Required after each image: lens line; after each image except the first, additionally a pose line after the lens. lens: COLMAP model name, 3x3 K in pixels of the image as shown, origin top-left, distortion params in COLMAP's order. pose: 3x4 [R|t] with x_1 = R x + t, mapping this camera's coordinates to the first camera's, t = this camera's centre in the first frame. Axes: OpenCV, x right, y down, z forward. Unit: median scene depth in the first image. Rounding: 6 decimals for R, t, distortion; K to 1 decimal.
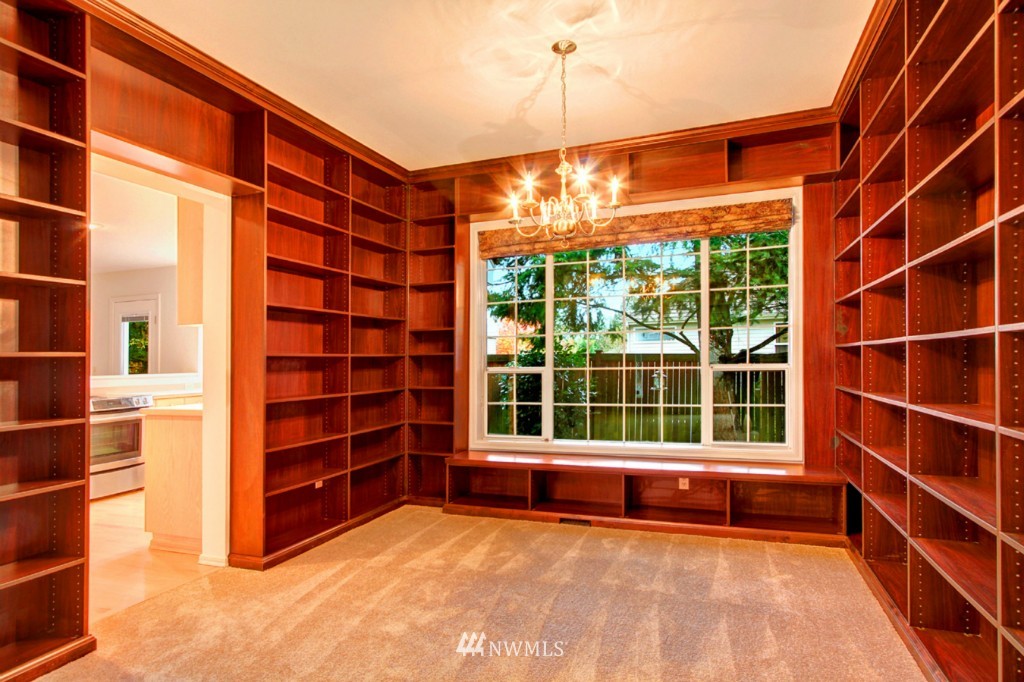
lens RADIAL K [[542.6, 0, 534.6], [0, 542.6, 343.4], [0, 0, 1]] dist [-0.039785, 0.000251]
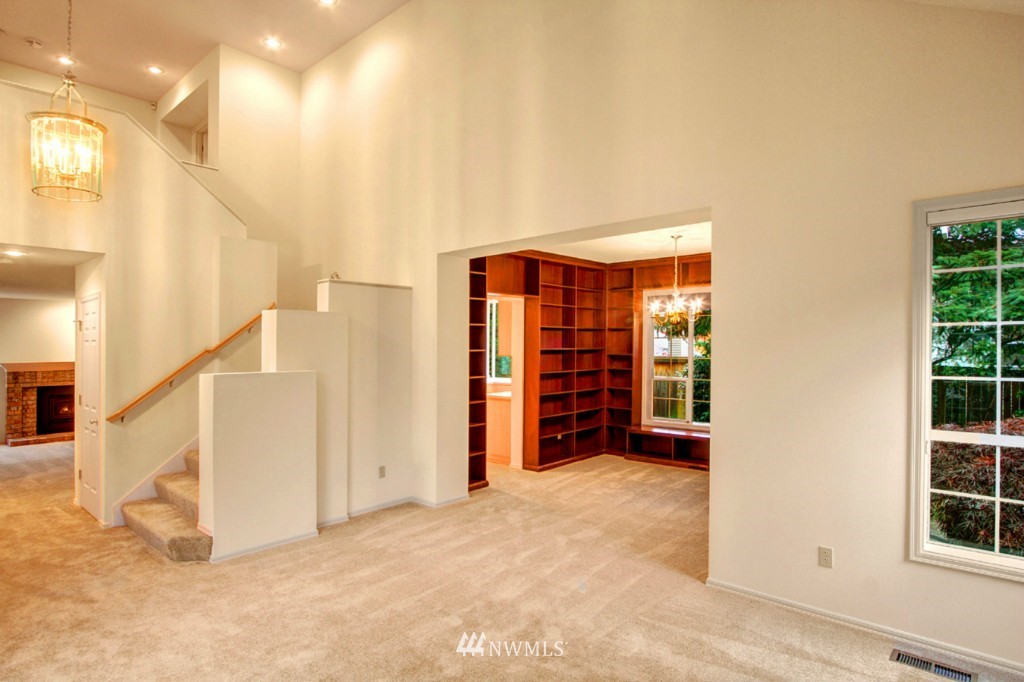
lens RADIAL K [[542.6, 0, 534.6], [0, 542.6, 343.4], [0, 0, 1]] dist [-0.039785, 0.000251]
pose [[0.931420, 0.012173, -0.363742, 0.237162], [-0.001797, 0.999582, 0.028850, -0.140899], [0.363942, -0.026218, 0.931053, -0.907040]]
